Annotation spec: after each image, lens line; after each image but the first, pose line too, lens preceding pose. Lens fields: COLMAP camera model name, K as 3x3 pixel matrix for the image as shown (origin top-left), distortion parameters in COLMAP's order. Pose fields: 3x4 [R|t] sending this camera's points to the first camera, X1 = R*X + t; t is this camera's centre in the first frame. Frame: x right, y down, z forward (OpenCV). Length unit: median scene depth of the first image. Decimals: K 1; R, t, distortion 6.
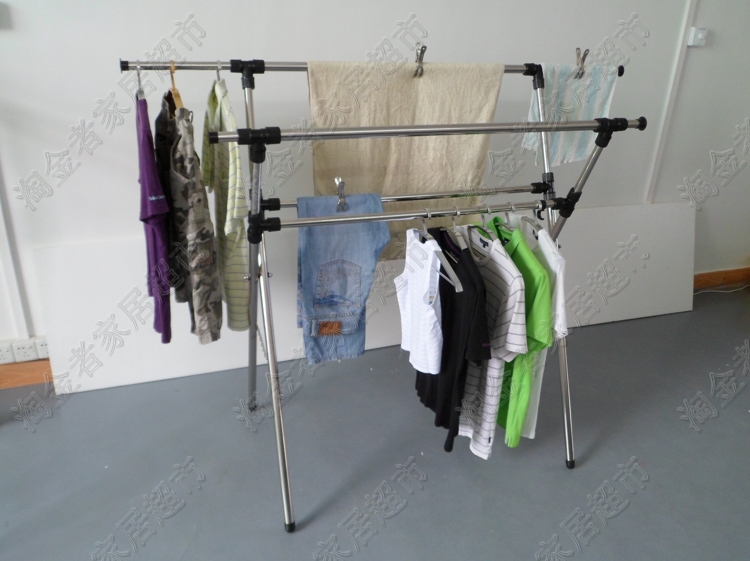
lens RADIAL K [[591.9, 0, 375.0], [0, 591.9, 280.5], [0, 0, 1]] dist [-0.002405, 0.001391]
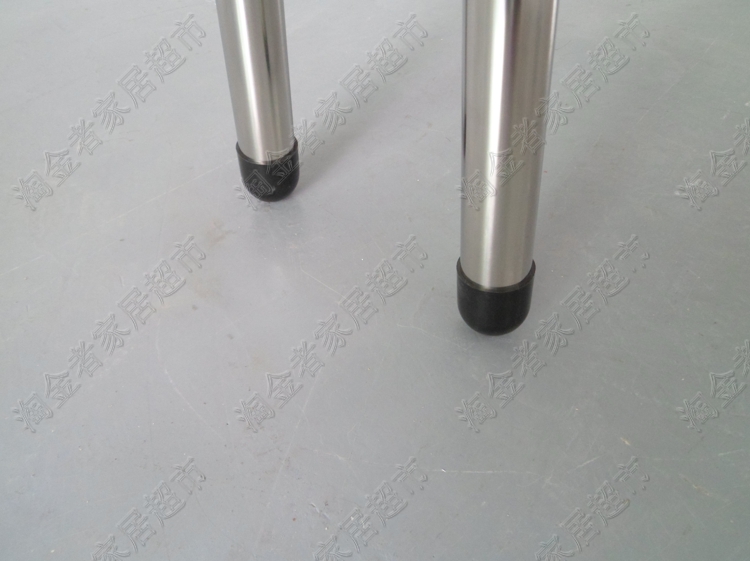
lens RADIAL K [[591.9, 0, 375.0], [0, 591.9, 280.5], [0, 0, 1]] dist [-0.002405, 0.001391]
pose [[1.000000, -0.000009, 0.000073, -0.375403], [0.000009, 1.000000, -0.000004, -0.000204], [-0.000073, 0.000004, 1.000000, -0.000630]]
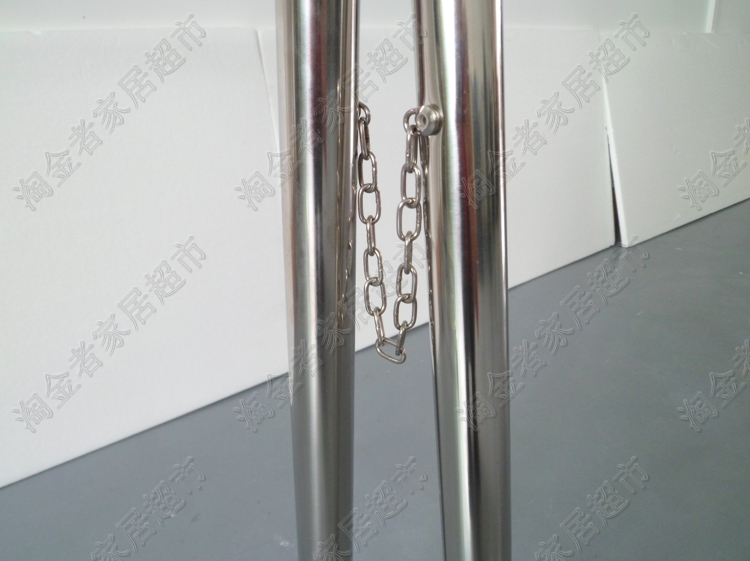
lens RADIAL K [[591.9, 0, 375.0], [0, 591.9, 280.5], [0, 0, 1]] dist [-0.002405, 0.001391]
pose [[1.000000, -0.000172, -0.000608, -0.750756], [0.000172, 1.000000, -0.000006, -0.000250], [0.000608, 0.000006, 1.000000, -0.000480]]
